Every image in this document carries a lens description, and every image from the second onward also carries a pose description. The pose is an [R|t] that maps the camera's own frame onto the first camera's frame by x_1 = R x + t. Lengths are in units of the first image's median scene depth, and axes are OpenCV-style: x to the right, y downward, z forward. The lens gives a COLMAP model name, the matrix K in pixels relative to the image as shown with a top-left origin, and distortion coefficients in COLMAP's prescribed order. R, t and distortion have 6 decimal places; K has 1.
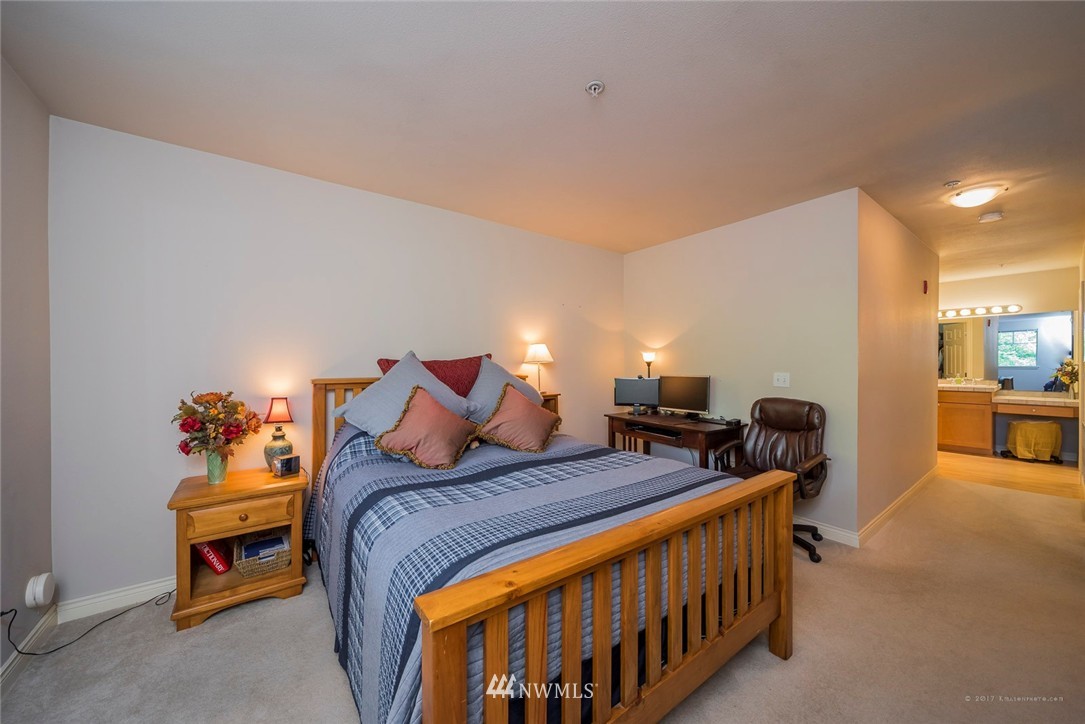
lens RADIAL K [[386.8, 0, 542.5], [0, 386.8, 362.0], [0, 0, 1]] dist [-0.001727, -0.000232]
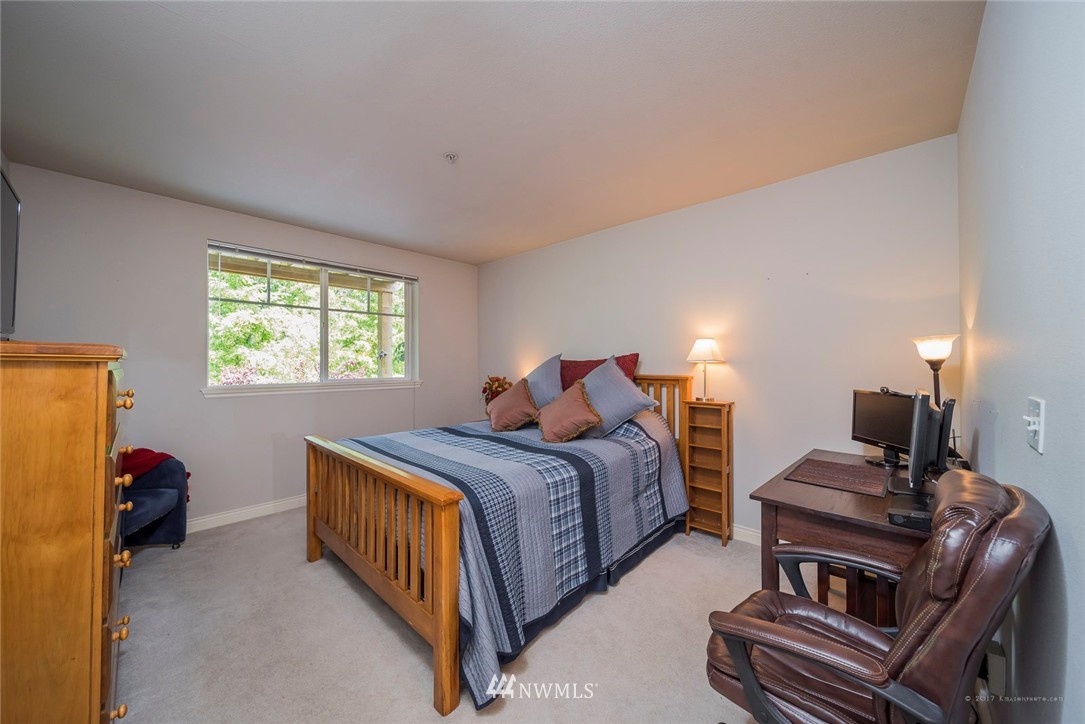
lens RADIAL K [[386.8, 0, 542.5], [0, 386.8, 362.0], [0, 0, 1]] dist [-0.001727, -0.000232]
pose [[0.176011, -0.001069, -0.984388, 0.758137], [0.001548, 0.999998, -0.000809, 0.001576], [0.984387, -0.001382, 0.176012, 0.542865]]
